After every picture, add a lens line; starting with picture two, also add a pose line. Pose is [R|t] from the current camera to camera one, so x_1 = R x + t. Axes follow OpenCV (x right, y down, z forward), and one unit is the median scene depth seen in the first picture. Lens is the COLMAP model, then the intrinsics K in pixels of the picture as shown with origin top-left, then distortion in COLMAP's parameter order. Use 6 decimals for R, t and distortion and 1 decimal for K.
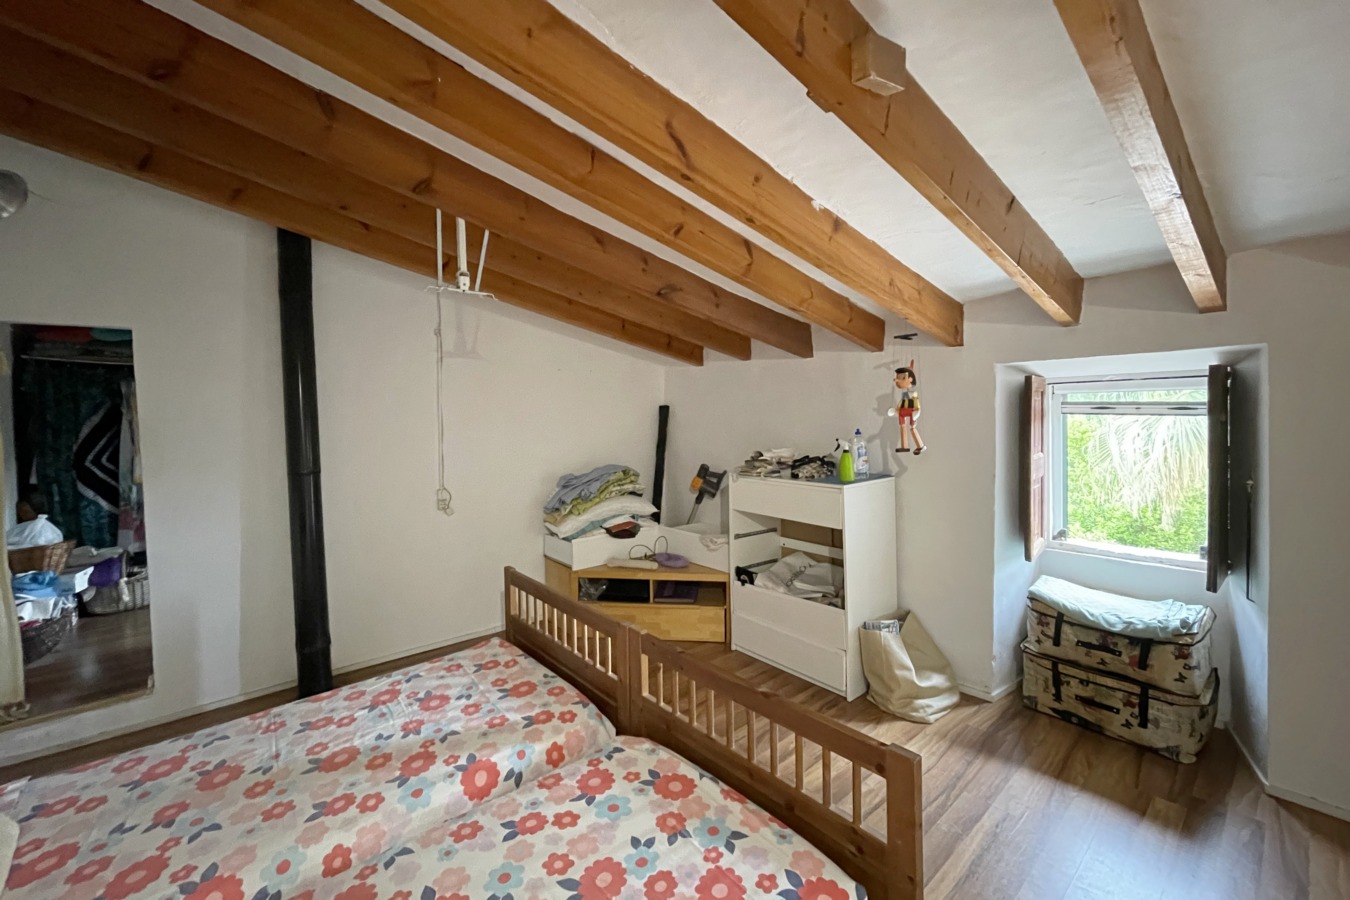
lens RADIAL K [[544.1, 0, 674.1], [0, 544.1, 416.2], [0, 0, 1]] dist [-0.009635, 0.000325]
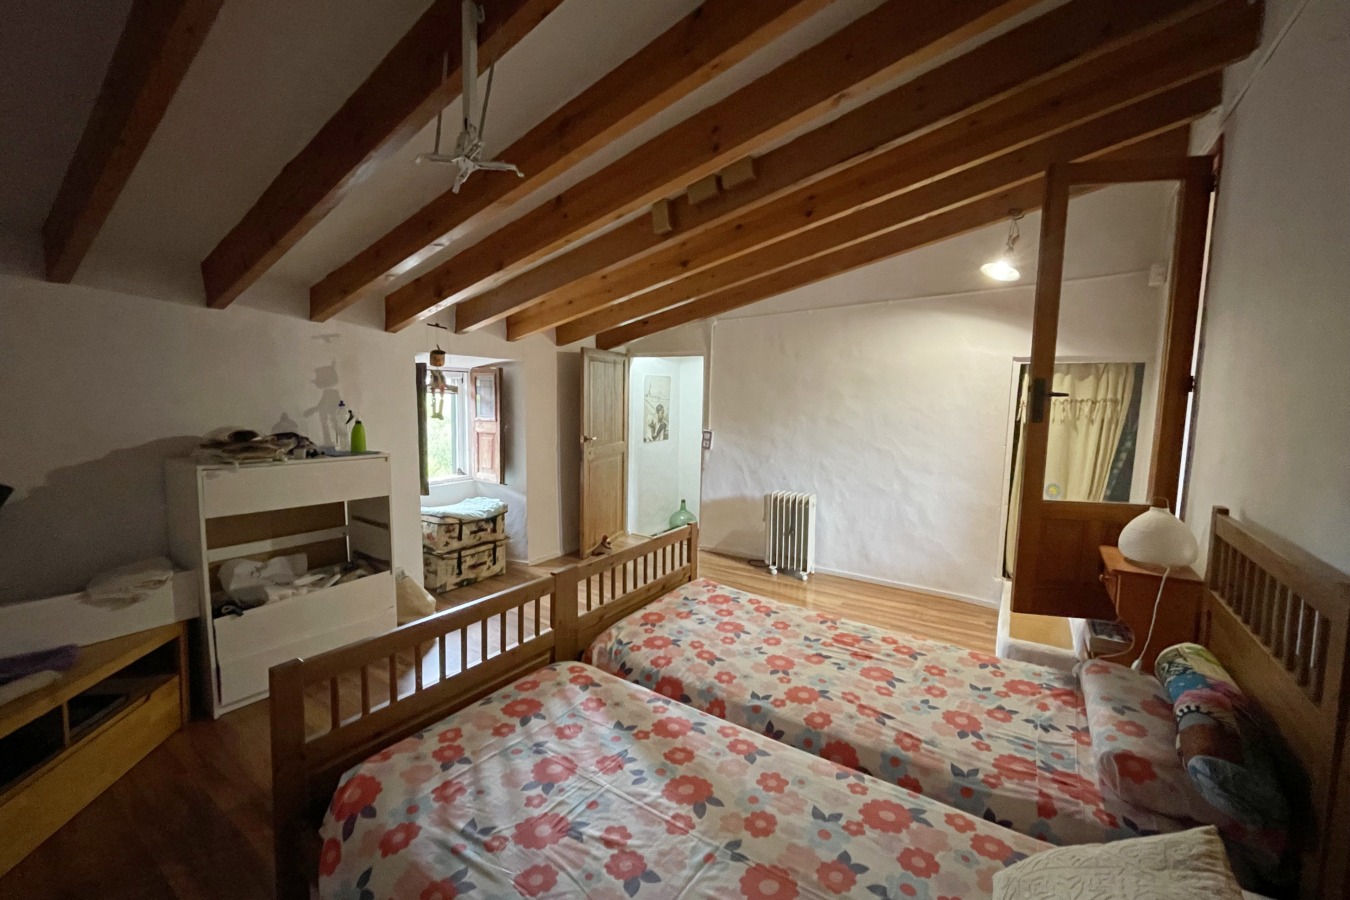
lens RADIAL K [[527.9, 0, 675.0], [0, 527.9, 450.0], [0, 0, 1]] dist [-0.054697, 0.000020]
pose [[-0.268506, -0.081797, 0.959799, -1.046863], [-0.004000, 0.996474, 0.083804, 0.046076], [-0.963270, 0.018663, -0.267886, 0.966404]]
